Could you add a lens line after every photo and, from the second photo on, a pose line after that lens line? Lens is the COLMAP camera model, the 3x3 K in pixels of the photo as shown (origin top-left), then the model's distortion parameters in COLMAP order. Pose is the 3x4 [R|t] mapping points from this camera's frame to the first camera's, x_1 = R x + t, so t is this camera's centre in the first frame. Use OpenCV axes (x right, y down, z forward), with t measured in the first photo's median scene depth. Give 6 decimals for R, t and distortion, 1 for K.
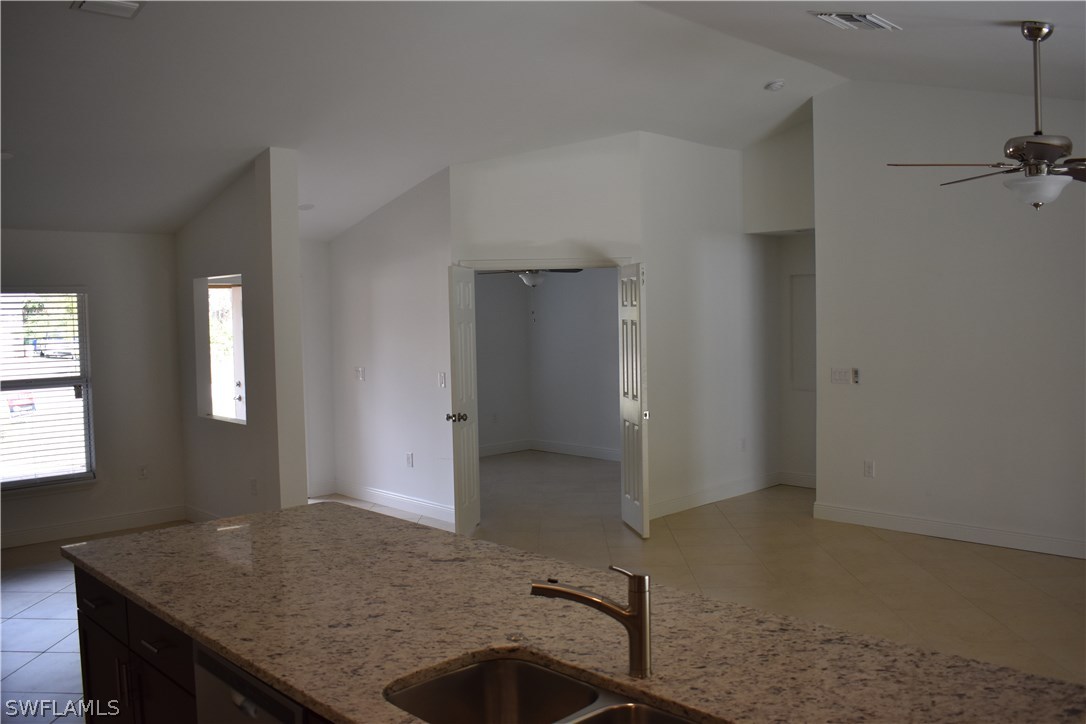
lens RADIAL K [[905.6, 0, 542.5], [0, 905.6, 360.3], [0, 0, 1]] dist [-0.098548, 0.027601]
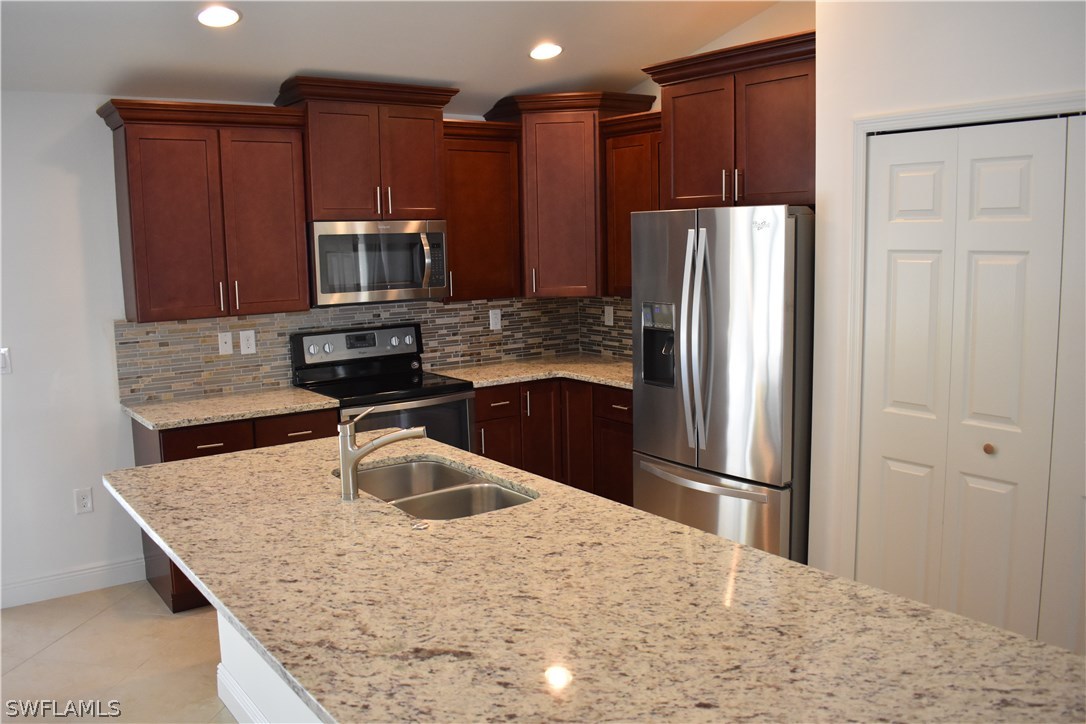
lens RADIAL K [[905.6, 0, 543.9], [0, 905.6, 364.7], [0, 0, 1]] dist [-0.098548, 0.027601]
pose [[-0.989579, 0.014891, 0.143219, -0.310371], [0.042249, 0.980887, 0.189938, -0.072827], [-0.137653, 0.194009, -0.971294, 1.853554]]
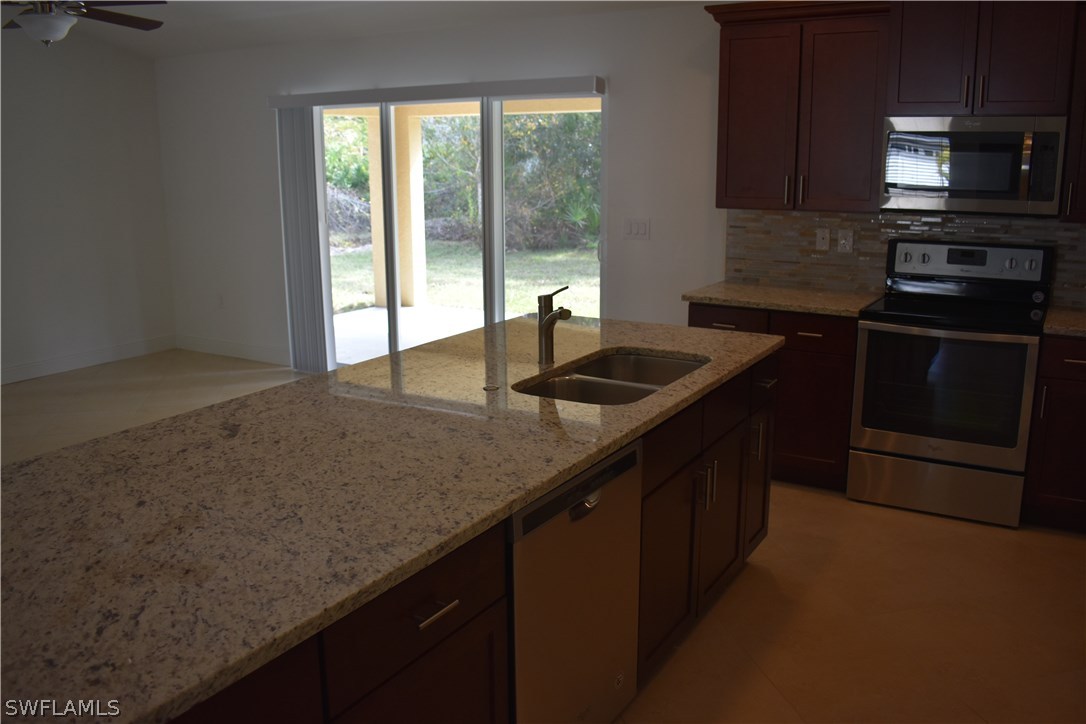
lens RADIAL K [[905.6, 0, 557.8], [0, 905.6, 348.1], [0, 0, 1]] dist [-0.098548, 0.027601]
pose [[-0.256571, -0.186603, 0.948341, -1.111309], [0.059908, 0.976229, 0.208298, 0.009134], [-0.964667, 0.110256, -0.239293, 1.117744]]
